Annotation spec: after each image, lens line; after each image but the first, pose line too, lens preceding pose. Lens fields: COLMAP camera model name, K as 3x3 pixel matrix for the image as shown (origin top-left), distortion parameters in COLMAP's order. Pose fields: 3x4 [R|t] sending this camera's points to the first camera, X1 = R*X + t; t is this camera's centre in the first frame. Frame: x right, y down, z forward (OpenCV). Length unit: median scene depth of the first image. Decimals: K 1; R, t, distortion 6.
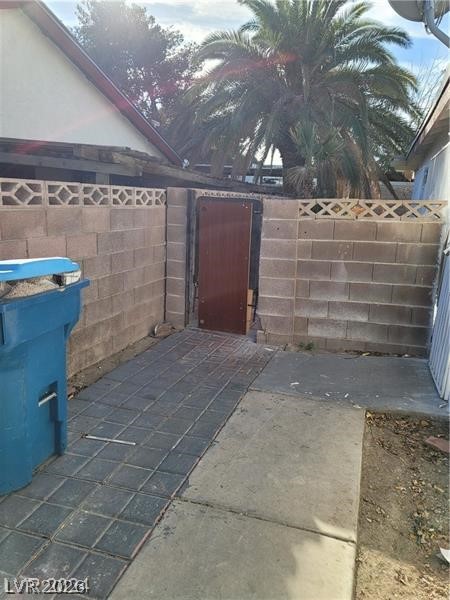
lens RADIAL K [[449.6, 0, 226.0], [0, 449.6, 300.5], [0, 0, 1]] dist [0.083273, -0.052773]
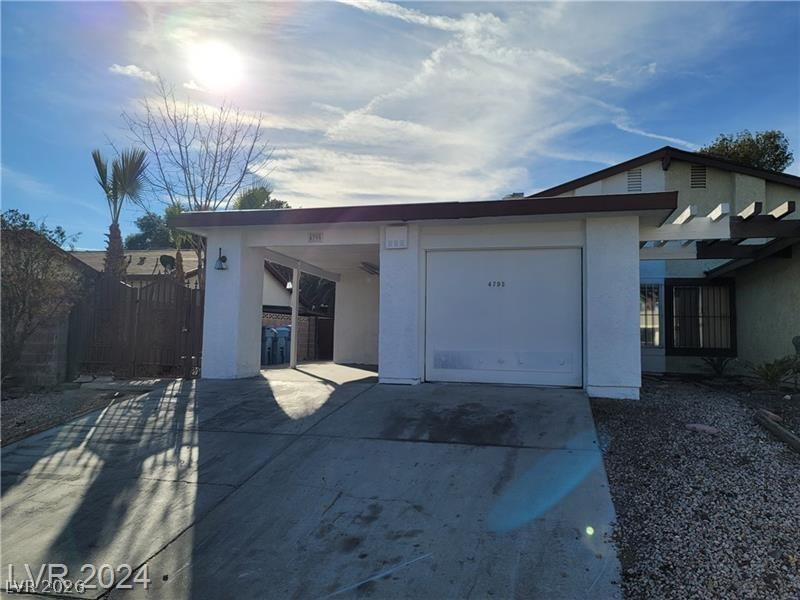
lens RADIAL K [[599.5, 0, 401.1], [0, 599.5, 297.9], [0, 0, 1]] dist [0.083273, -0.052773]
pose [[0.998223, -0.026612, 0.053313, 0.315371], [0.041235, 0.954398, -0.295677, 0.967254], [-0.043013, 0.297350, 0.953799, -3.333698]]
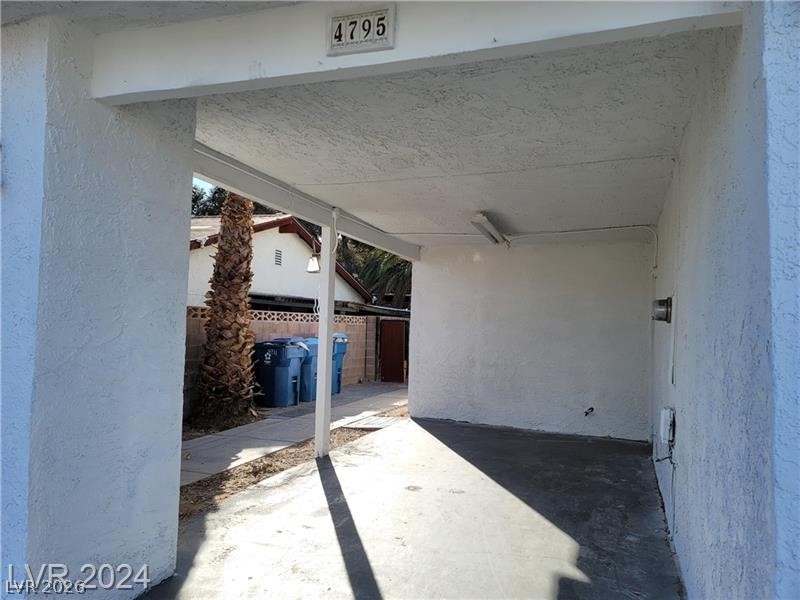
lens RADIAL K [[599.5, 0, 400.8], [0, 599.5, 302.4], [0, 0, 1]] dist [0.083273, -0.052773]
pose [[0.998447, -0.019001, -0.052374, 0.189000], [0.004317, 0.963604, -0.267300, 0.471747], [0.055547, 0.266658, 0.962189, -1.832656]]
